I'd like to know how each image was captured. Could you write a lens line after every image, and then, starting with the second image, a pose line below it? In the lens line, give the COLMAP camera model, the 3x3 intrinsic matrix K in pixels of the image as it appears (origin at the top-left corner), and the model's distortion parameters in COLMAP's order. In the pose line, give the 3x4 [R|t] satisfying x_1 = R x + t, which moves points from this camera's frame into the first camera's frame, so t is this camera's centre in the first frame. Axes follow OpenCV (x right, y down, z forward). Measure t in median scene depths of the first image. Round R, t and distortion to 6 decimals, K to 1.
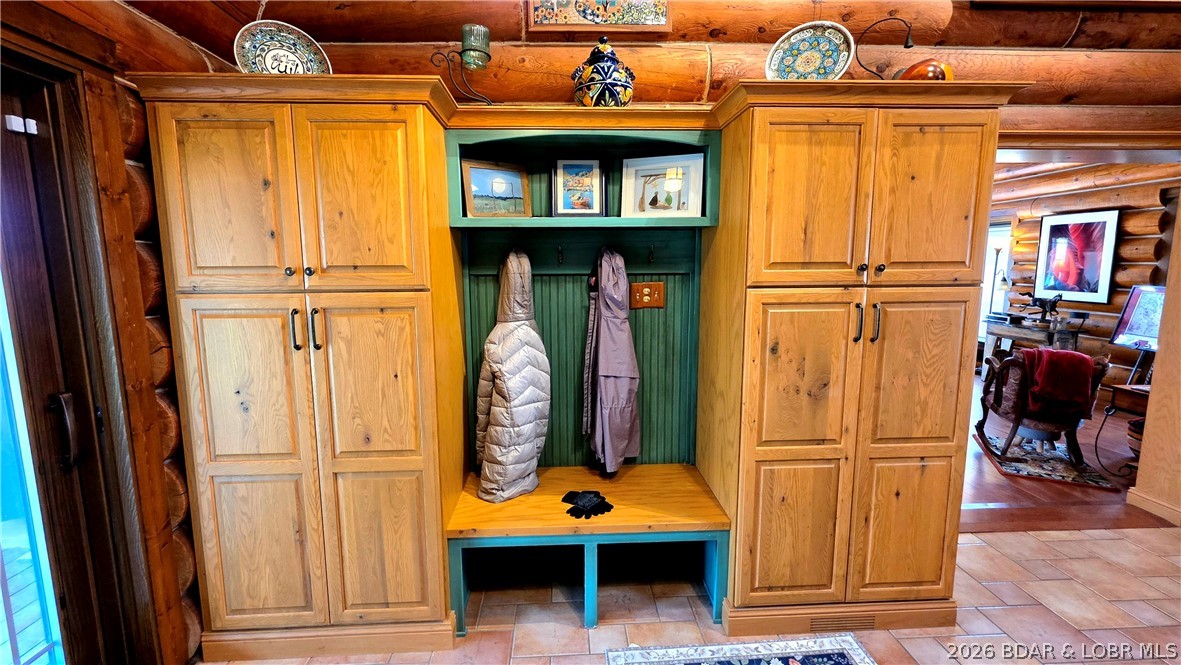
lens RADIAL K [[495.3, 0, 589.9], [0, 495.3, 333.7], [0, 0, 1]] dist [0.001930, 0.000199]
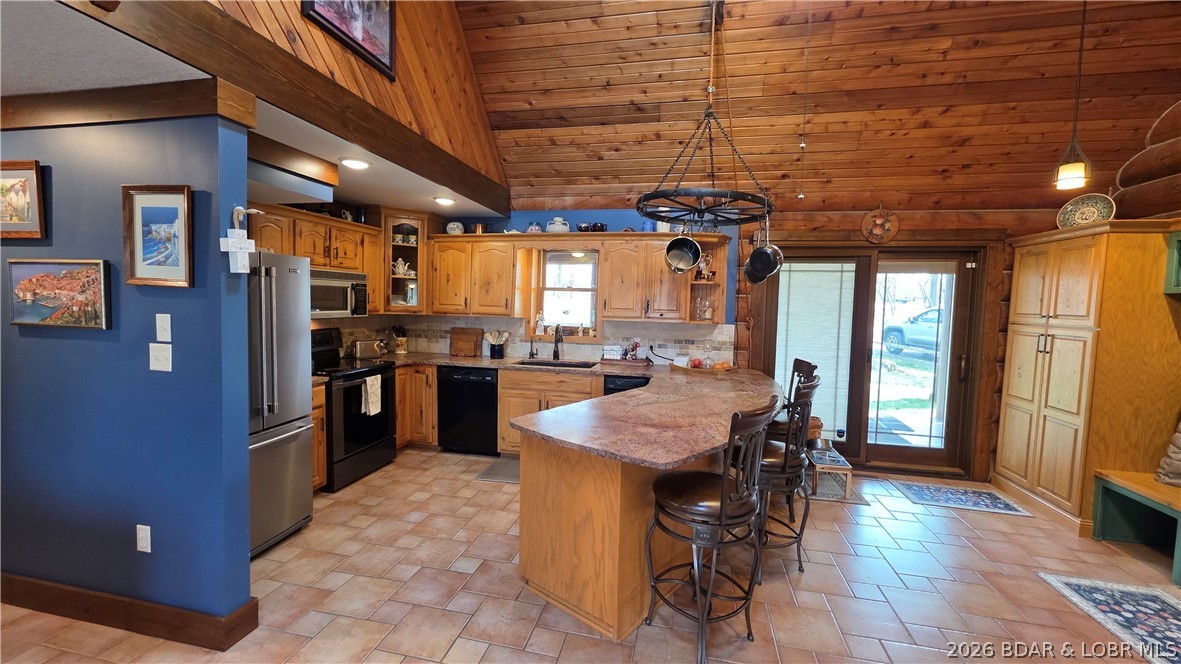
lens RADIAL K [[473.6, 0, 587.1], [0, 473.6, 329.0], [0, 0, 1]] dist [0.001112, 0.000106]
pose [[-0.254593, 0.061959, -0.965061, 1.914286], [-0.151637, 0.983043, 0.103117, 0.018525], [0.955086, 0.172591, -0.240881, -0.406014]]
